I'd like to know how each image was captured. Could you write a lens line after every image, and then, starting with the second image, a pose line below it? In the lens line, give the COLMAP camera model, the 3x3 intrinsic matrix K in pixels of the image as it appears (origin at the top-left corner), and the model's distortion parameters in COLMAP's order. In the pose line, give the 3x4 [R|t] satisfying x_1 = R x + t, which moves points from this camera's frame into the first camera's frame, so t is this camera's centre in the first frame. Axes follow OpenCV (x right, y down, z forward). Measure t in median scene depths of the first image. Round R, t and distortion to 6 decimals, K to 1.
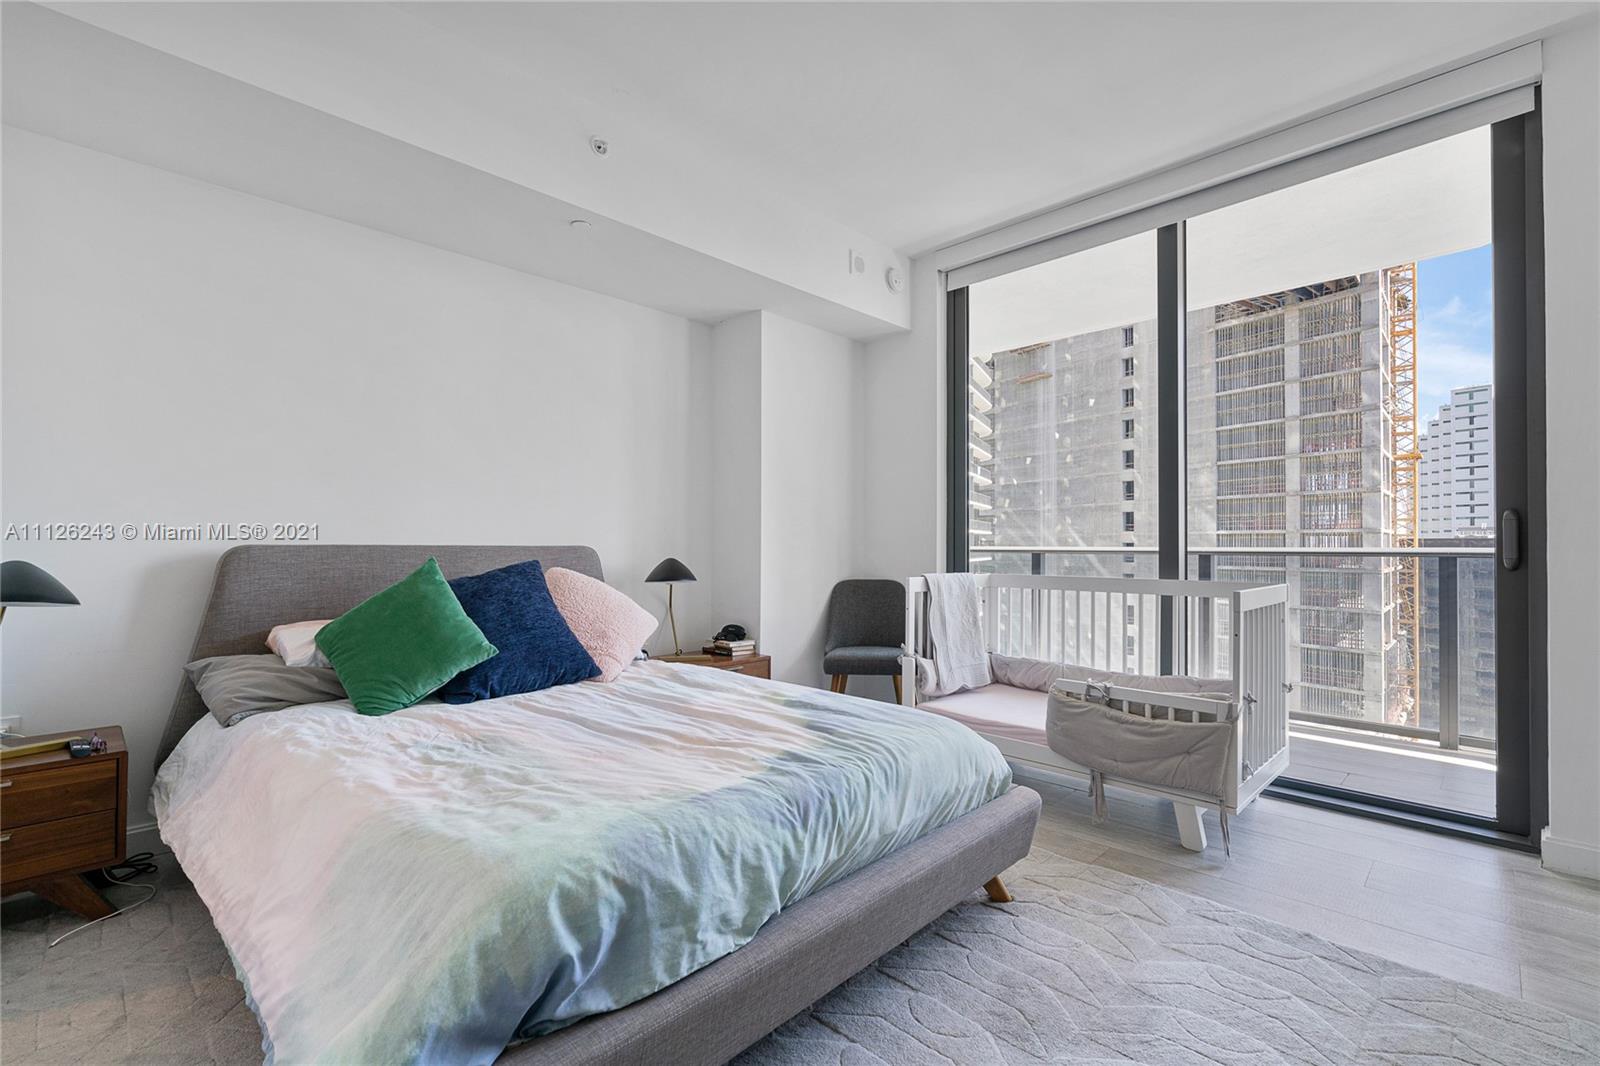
lens RADIAL K [[721.5, 0, 800.0], [0, 721.5, 533.0], [0, 0, 1]] dist [-0.011333, 0.000777]
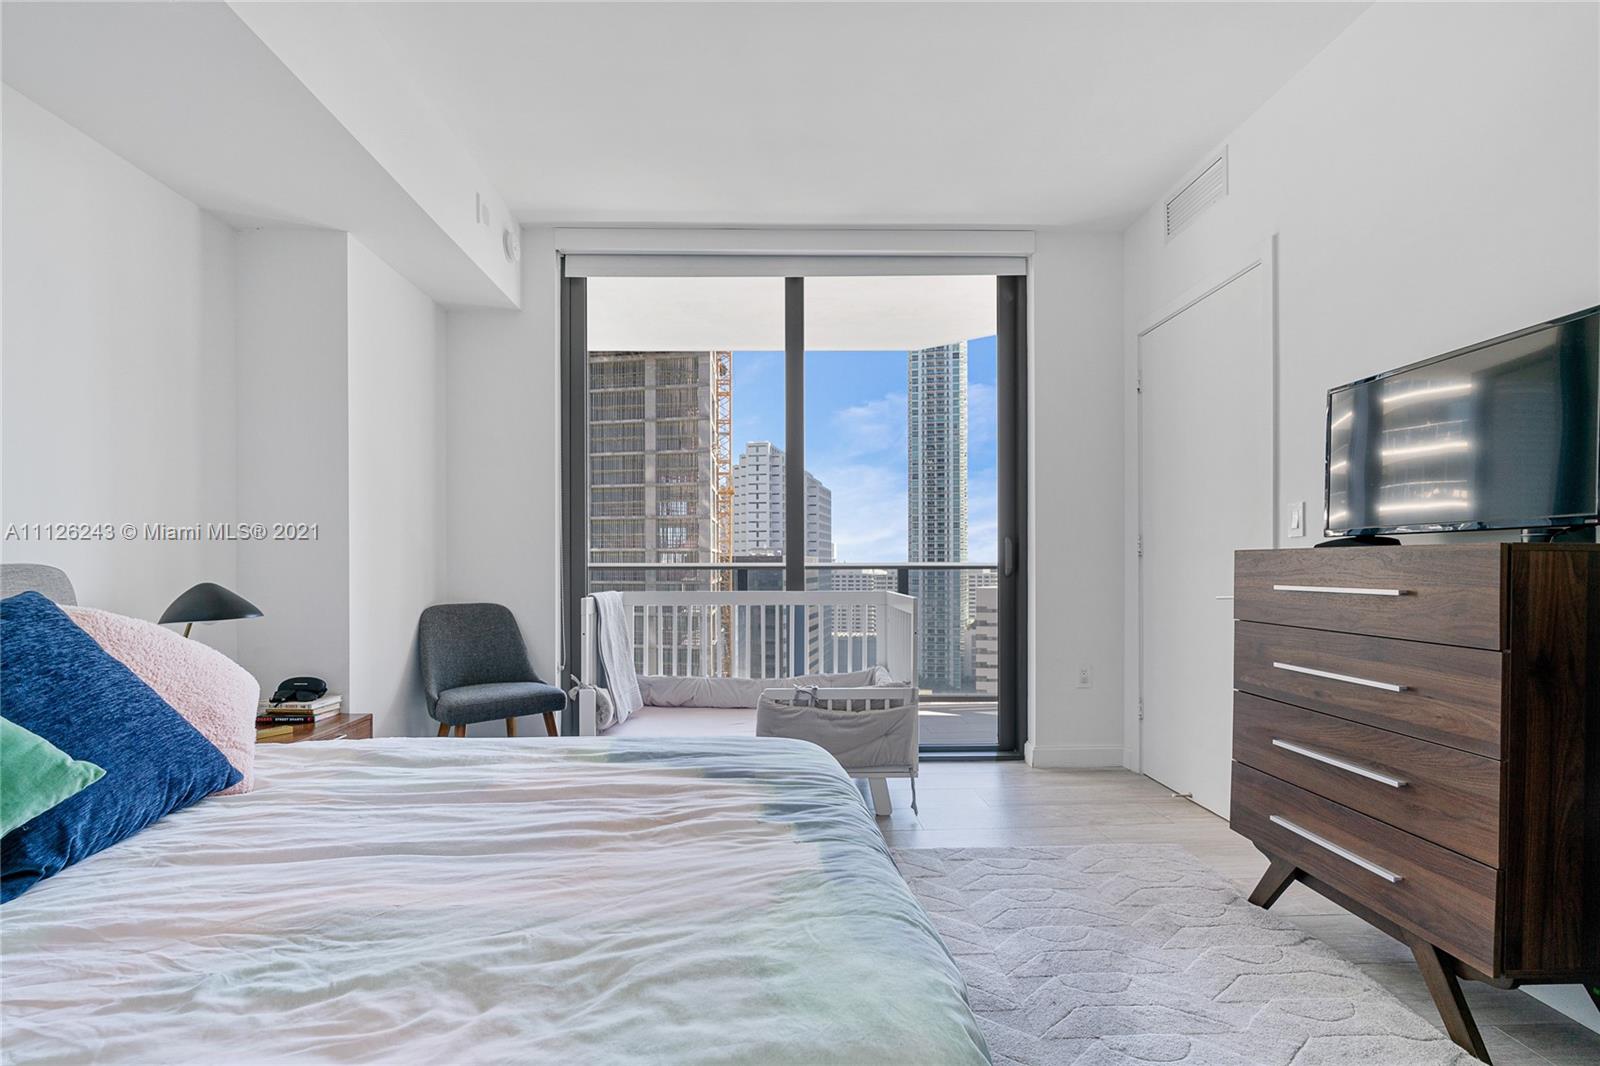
lens RADIAL K [[729.8, 0, 811.1], [0, 729.8, 563.5], [0, 0, 1]] dist [-0.012743, 0.005500]
pose [[0.676056, -0.003897, 0.736840, -0.398695], [-0.010565, 0.999832, 0.014982, 0.003917], [-0.736774, -0.017913, 0.675901, 0.251928]]
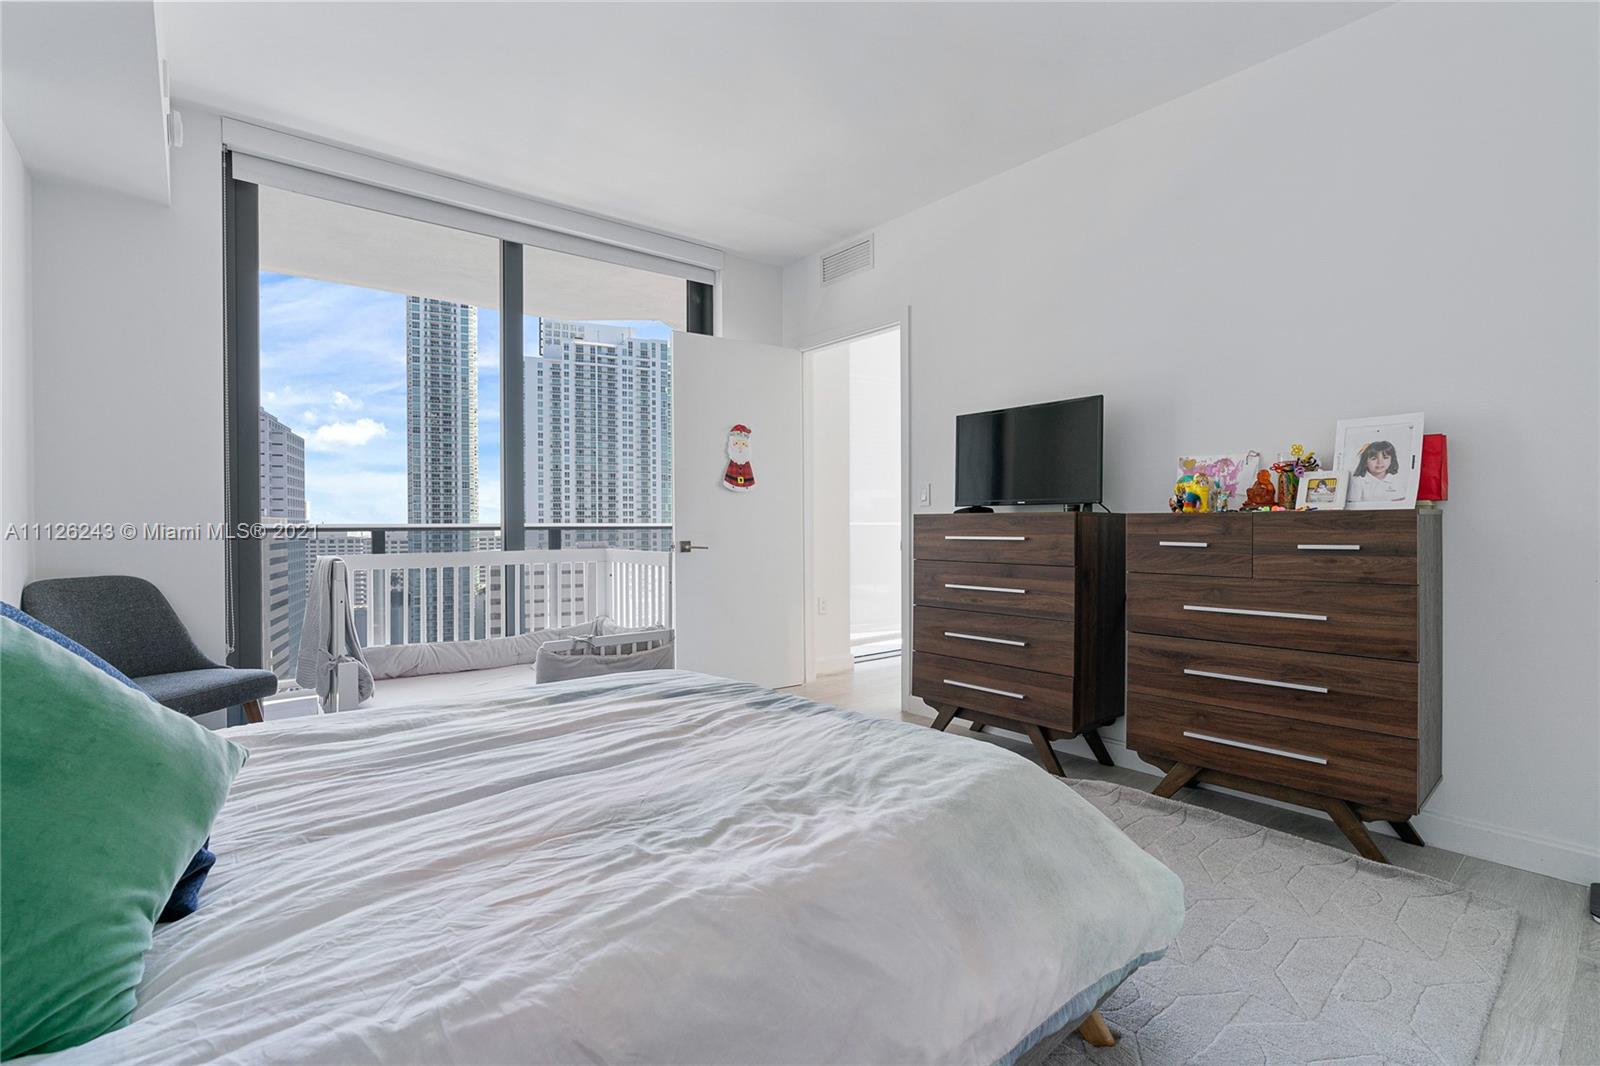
lens RADIAL K [[713.1, 0, 806.0], [0, 713.1, 530.3], [0, 0, 1]] dist [-0.012156, 0.004655]
pose [[0.094850, -0.011890, 0.995421, -0.727057], [-0.015428, 0.999791, 0.013412, 0.009823], [-0.995372, -0.016630, 0.094647, 0.525868]]
